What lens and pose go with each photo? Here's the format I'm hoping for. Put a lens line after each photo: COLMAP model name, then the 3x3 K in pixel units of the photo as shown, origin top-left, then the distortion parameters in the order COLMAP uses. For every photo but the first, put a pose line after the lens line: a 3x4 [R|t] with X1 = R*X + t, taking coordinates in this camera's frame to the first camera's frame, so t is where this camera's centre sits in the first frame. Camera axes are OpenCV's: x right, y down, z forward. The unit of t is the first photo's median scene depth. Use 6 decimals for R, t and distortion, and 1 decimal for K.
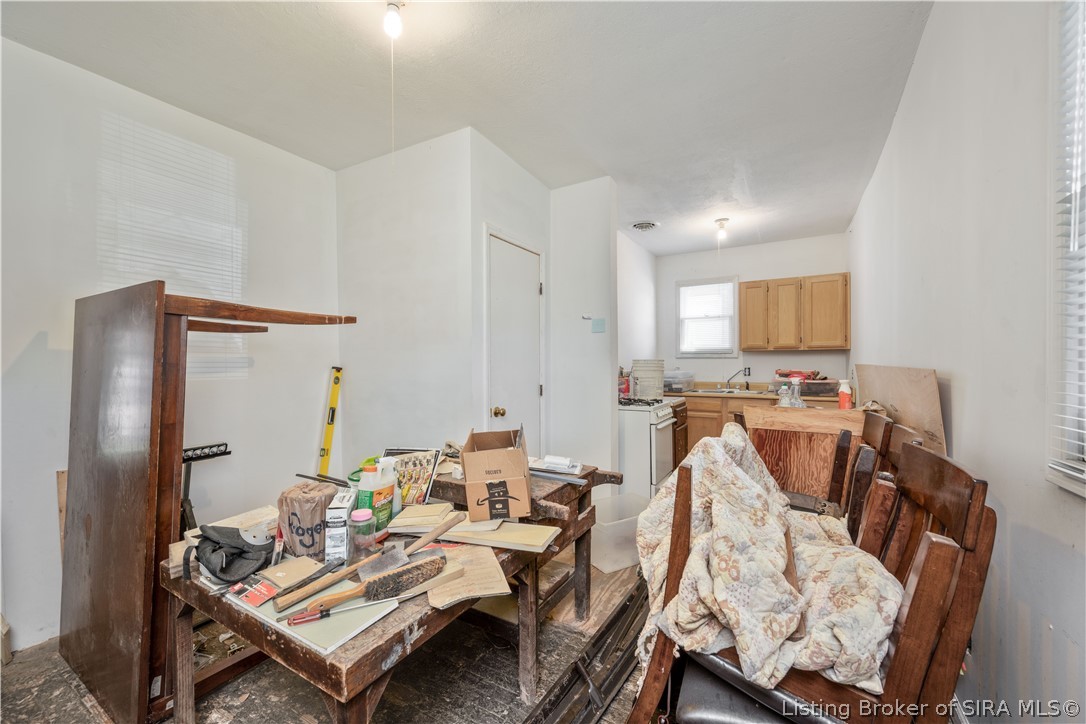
lens RADIAL K [[429.1, 0, 545.2], [0, 429.1, 362.1], [0, 0, 1]] dist [0.002096, 0.000084]
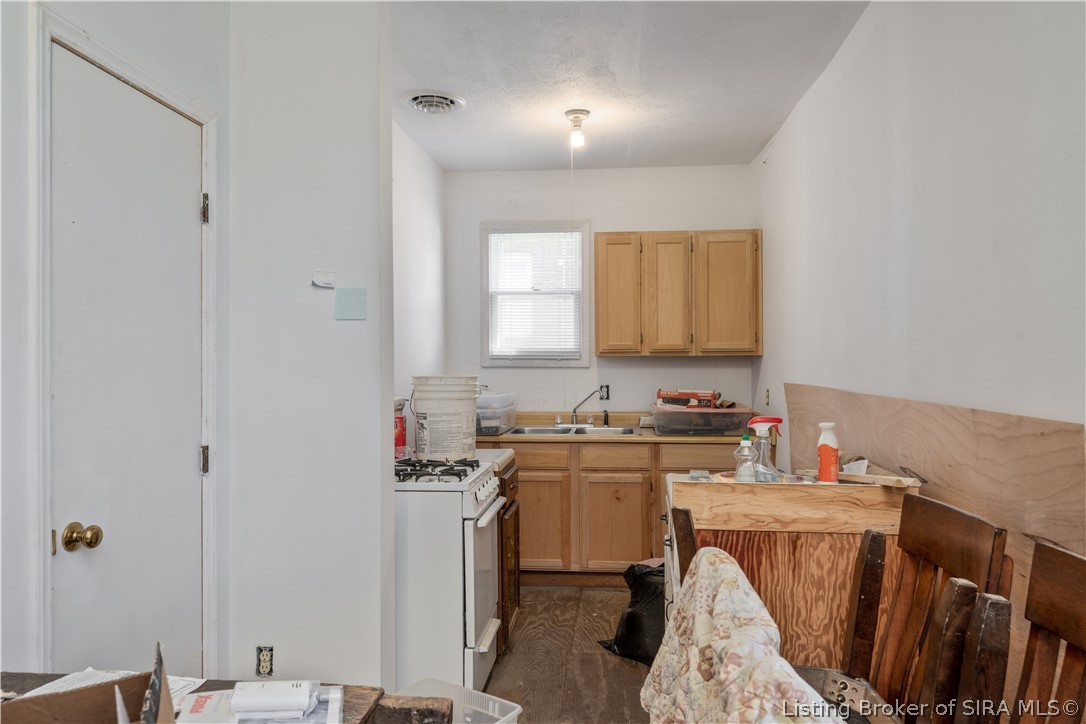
lens RADIAL K [[725.2, 0, 543.0], [0, 725.2, 356.4], [0, 0, 1]] dist [-0.001545, 0.003015]
pose [[0.901267, 0.002894, 0.433255, -0.015962], [-0.001307, 0.999991, -0.003961, -0.024514], [-0.433263, 0.003003, 0.901263, 0.208619]]
